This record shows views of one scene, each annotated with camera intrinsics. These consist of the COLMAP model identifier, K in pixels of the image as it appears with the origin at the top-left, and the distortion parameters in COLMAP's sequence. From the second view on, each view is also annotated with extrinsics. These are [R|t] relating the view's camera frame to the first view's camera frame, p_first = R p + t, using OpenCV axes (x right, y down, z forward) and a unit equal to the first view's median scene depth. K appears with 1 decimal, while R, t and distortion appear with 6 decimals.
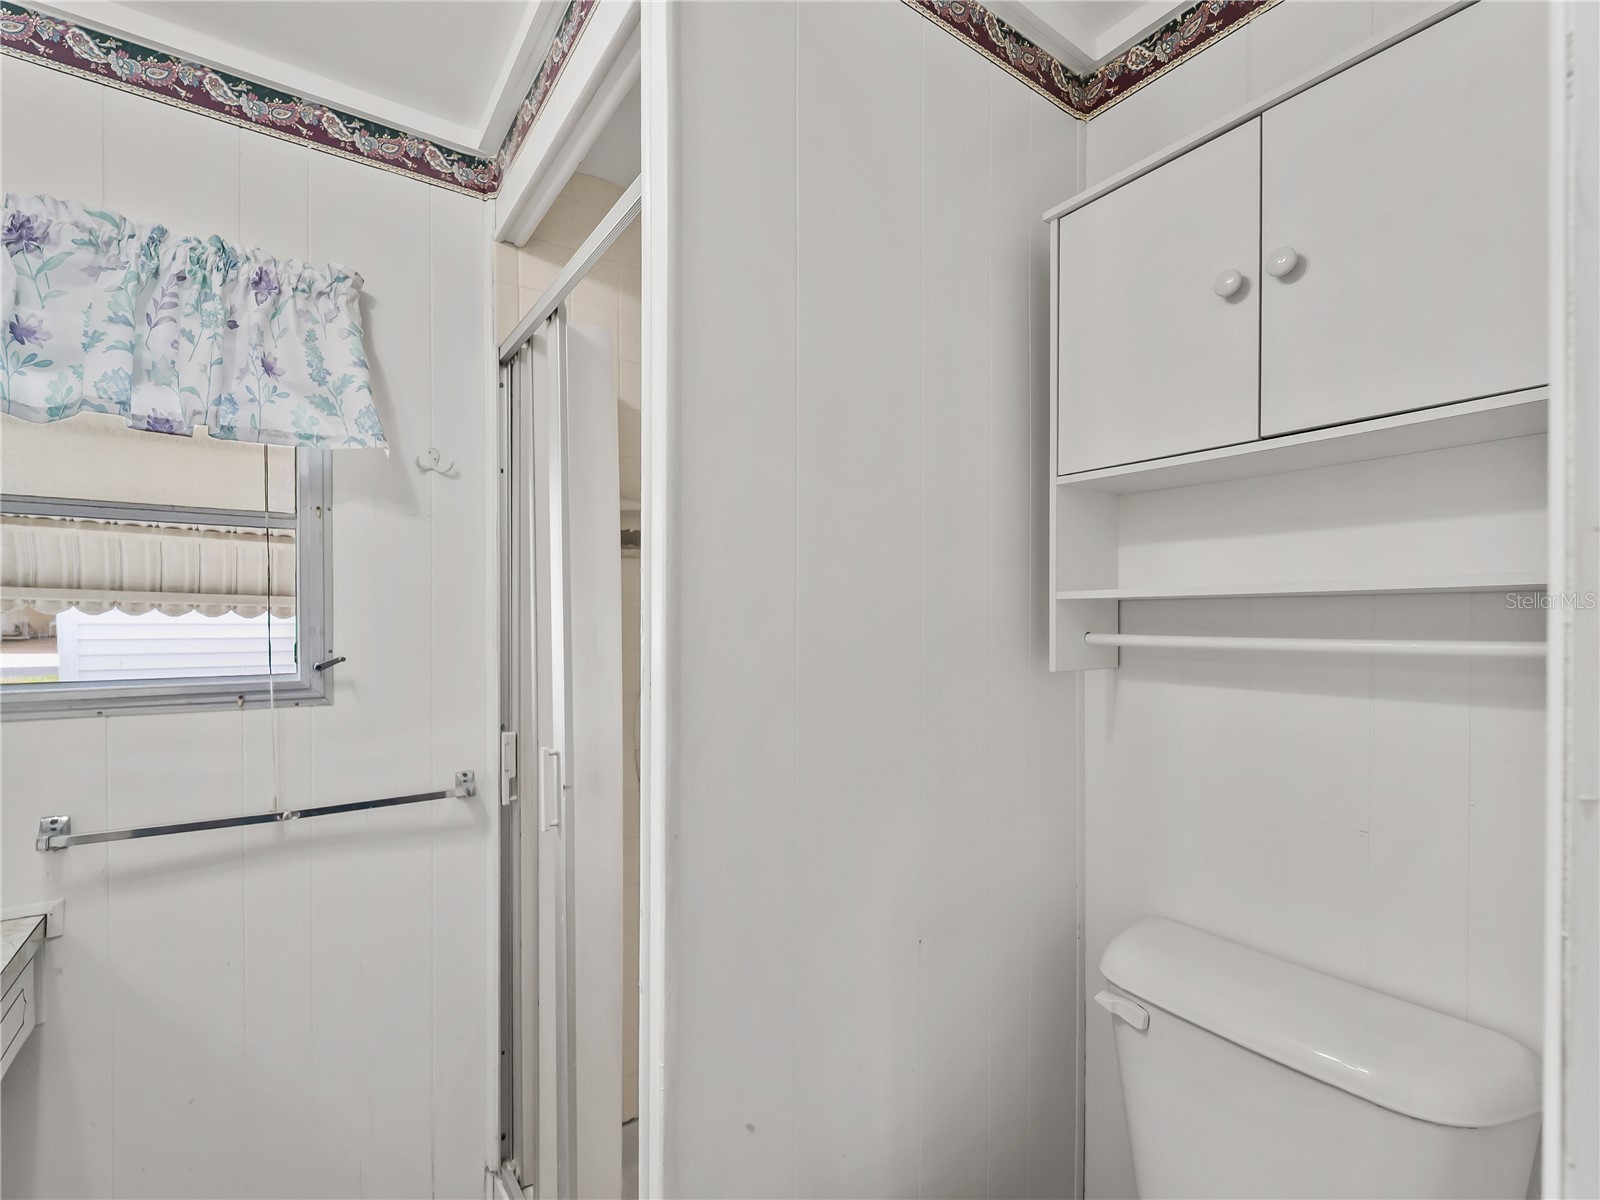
lens RADIAL K [[735.6, 0, 821.6], [0, 735.6, 629.4], [0, 0, 1]] dist [-0.003578, -0.002390]
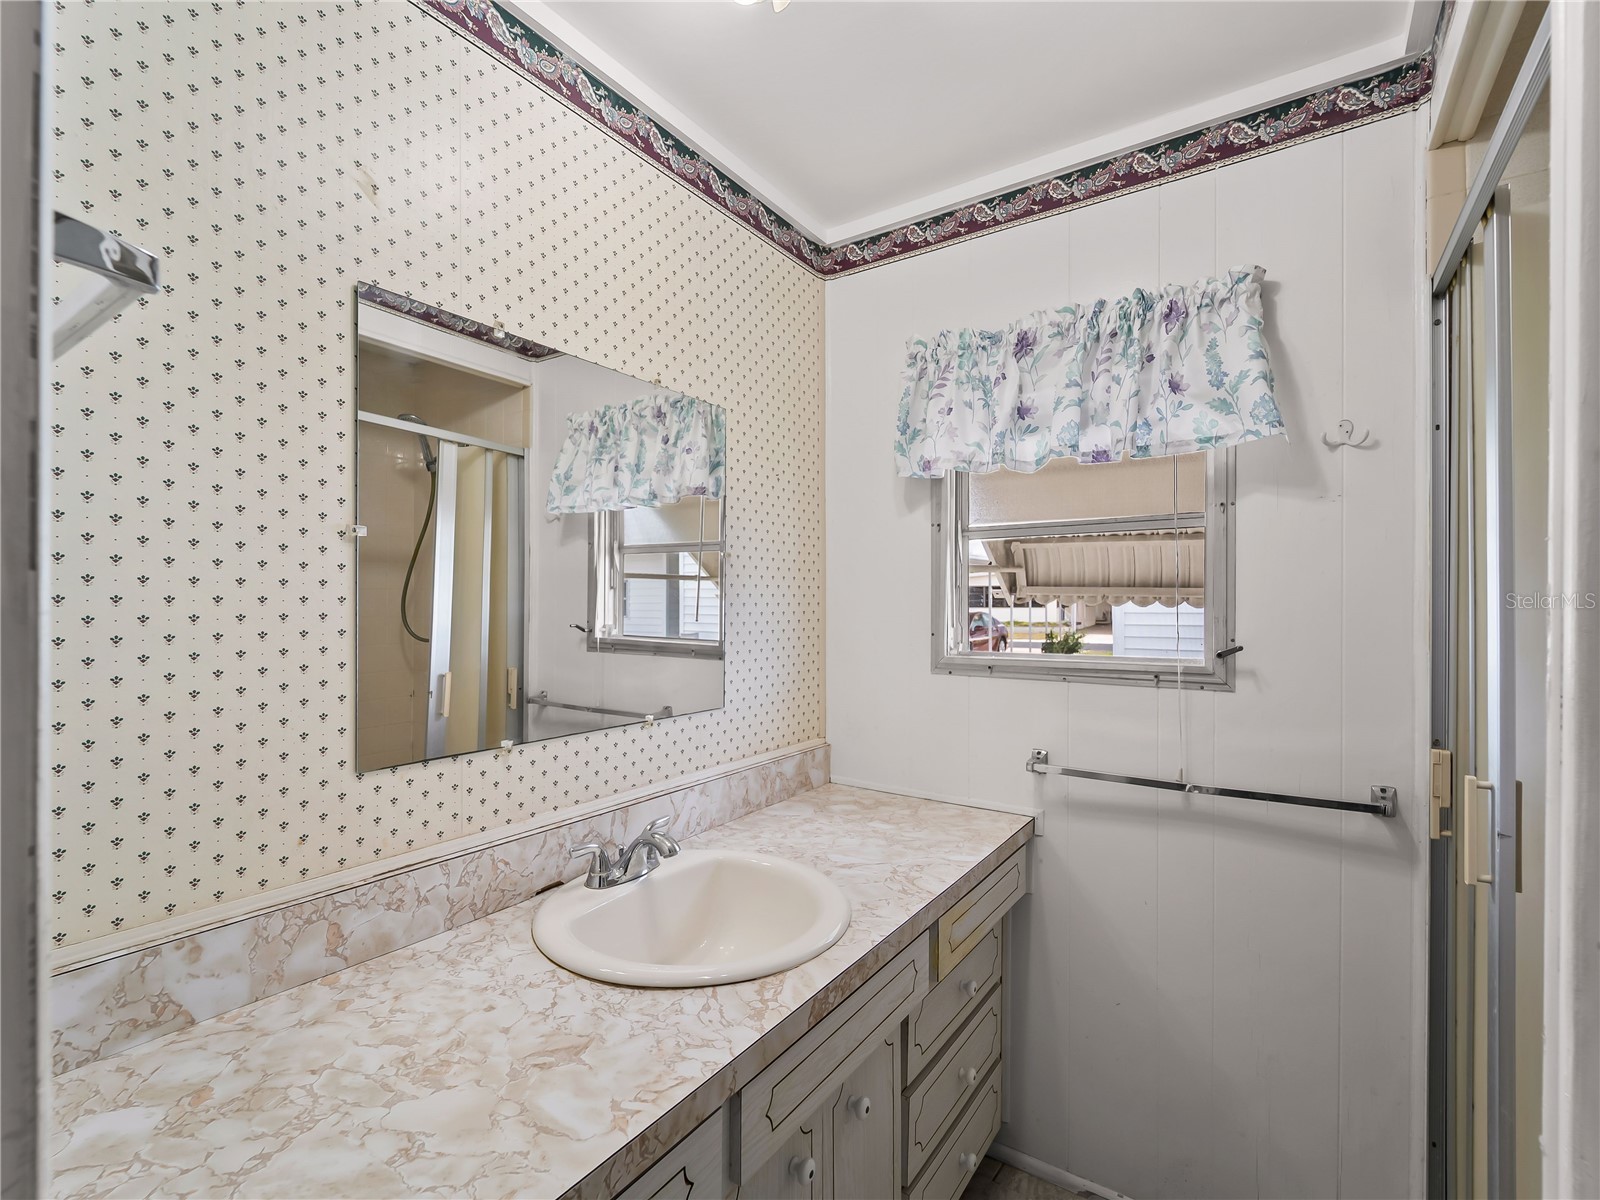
lens RADIAL K [[735.6, 0, 805.4], [0, 735.6, 613.9], [0, 0, 1]] dist [-0.003578, -0.002390]
pose [[0.332138, 0.007345, -0.943202, 0.118269], [-0.014510, 0.999891, 0.002677, -0.001800], [0.943119, 0.012797, 0.332208, 0.088082]]
